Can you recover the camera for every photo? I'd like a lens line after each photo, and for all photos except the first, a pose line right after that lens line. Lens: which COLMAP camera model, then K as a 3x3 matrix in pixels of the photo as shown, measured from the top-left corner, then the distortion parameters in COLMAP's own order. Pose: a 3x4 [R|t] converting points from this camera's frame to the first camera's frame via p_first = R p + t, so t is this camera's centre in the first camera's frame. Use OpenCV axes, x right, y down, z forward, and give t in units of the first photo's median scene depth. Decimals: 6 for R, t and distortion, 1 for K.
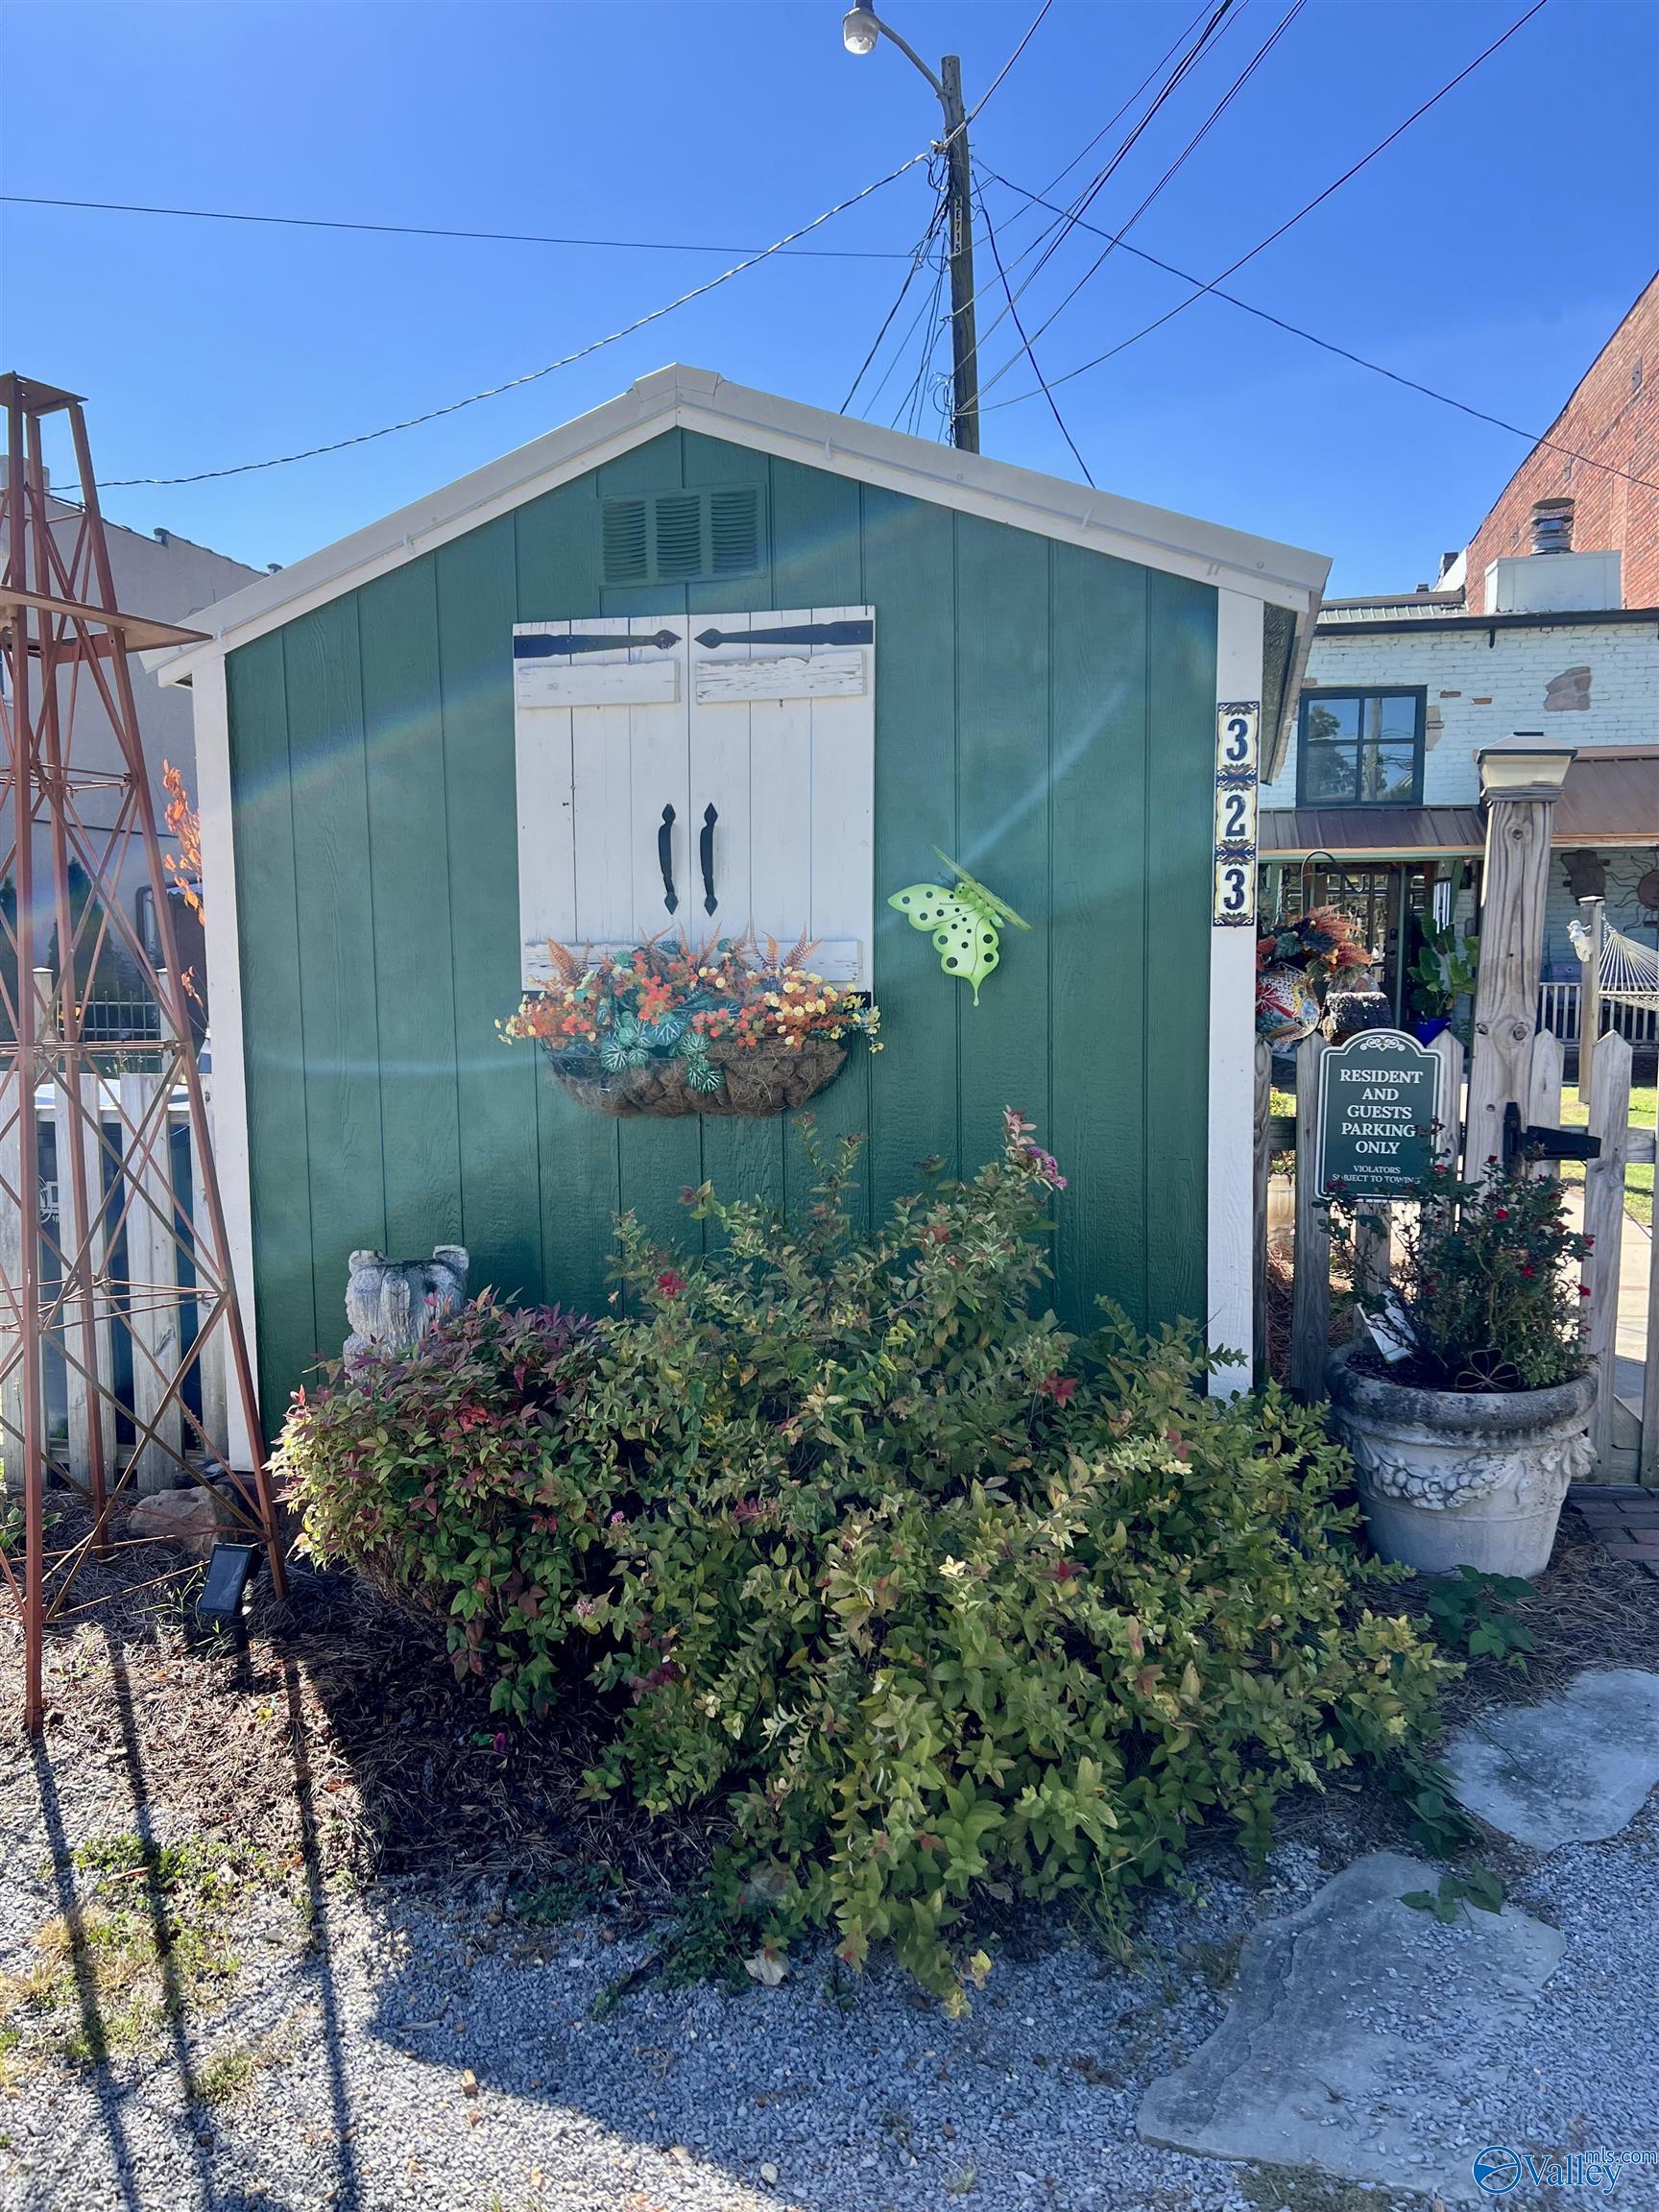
lens RADIAL K [[1685.0, 0, 833.3], [0, 1685.0, 1098.3], [0, 0, 1]] dist [0.030154, -0.002835]
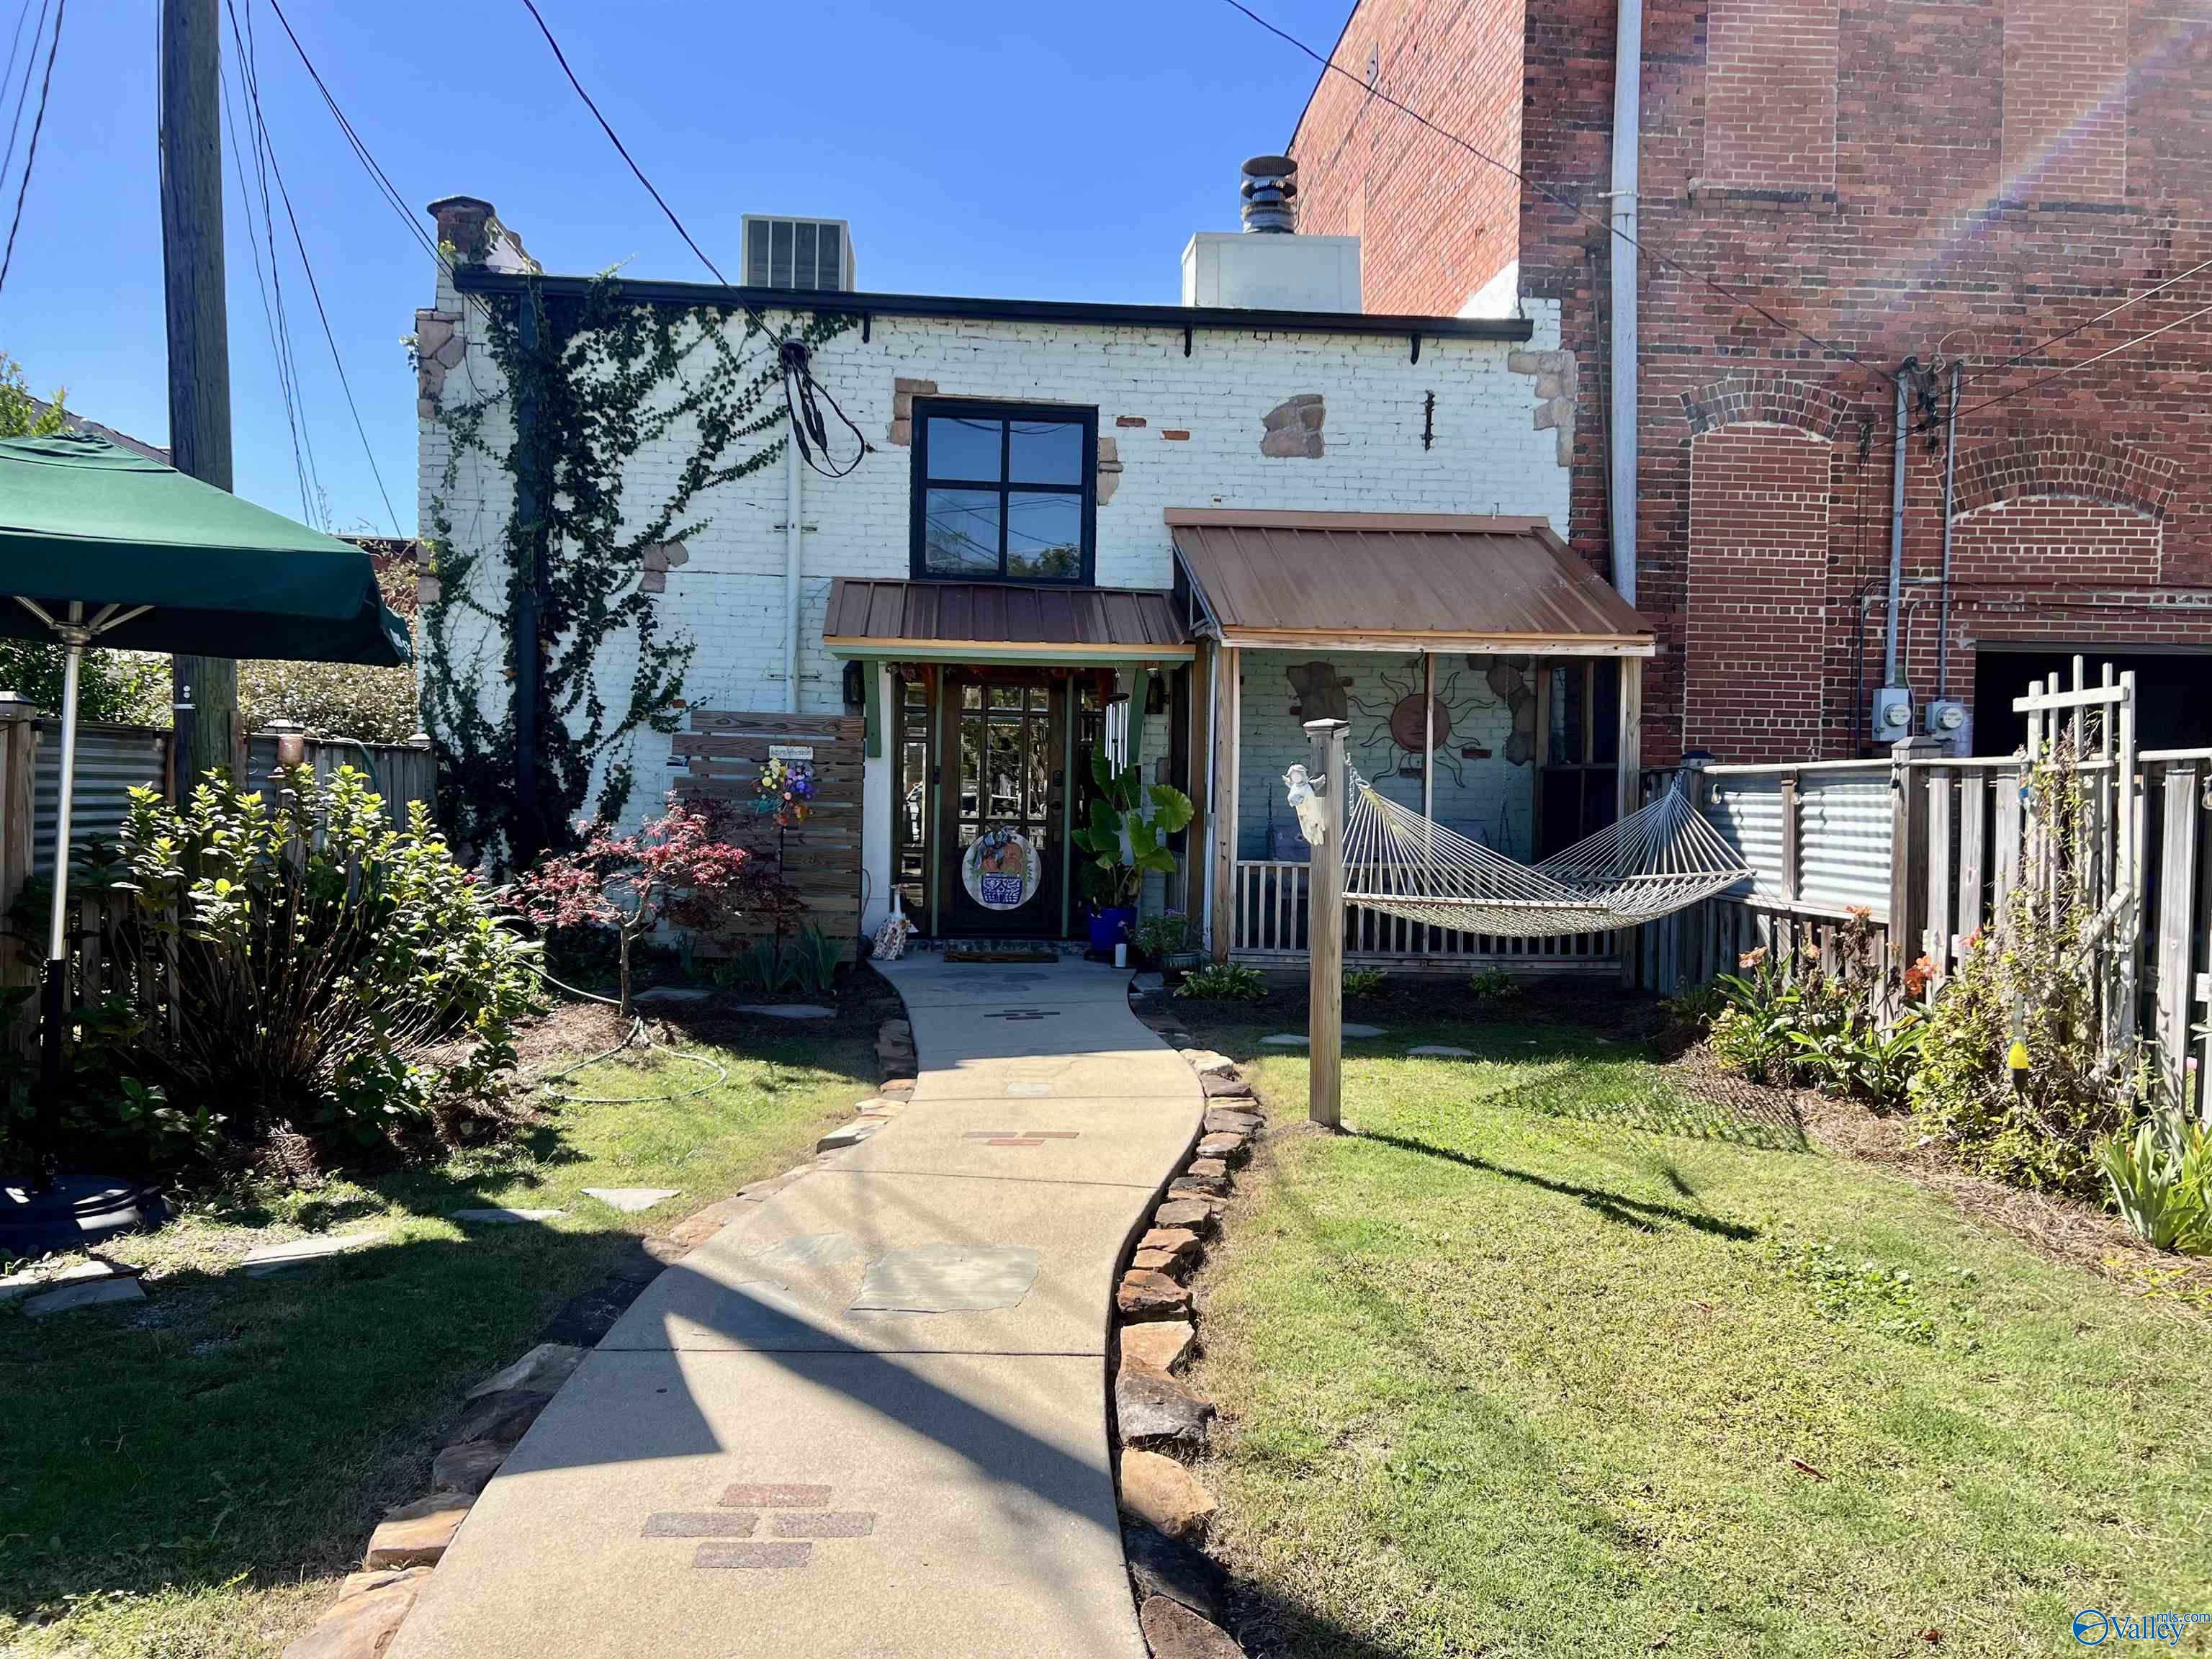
lens RADIAL K [[1685.0, 0, 1105.3], [0, 1685.0, 829.2], [0, 0, 1]] dist [0.030154, -0.002835]
pose [[0.959376, 0.013782, 0.281793, 0.171306], [0.002913, 0.998269, -0.058743, -0.040054], [-0.282115, 0.057177, 0.957675, 0.380000]]
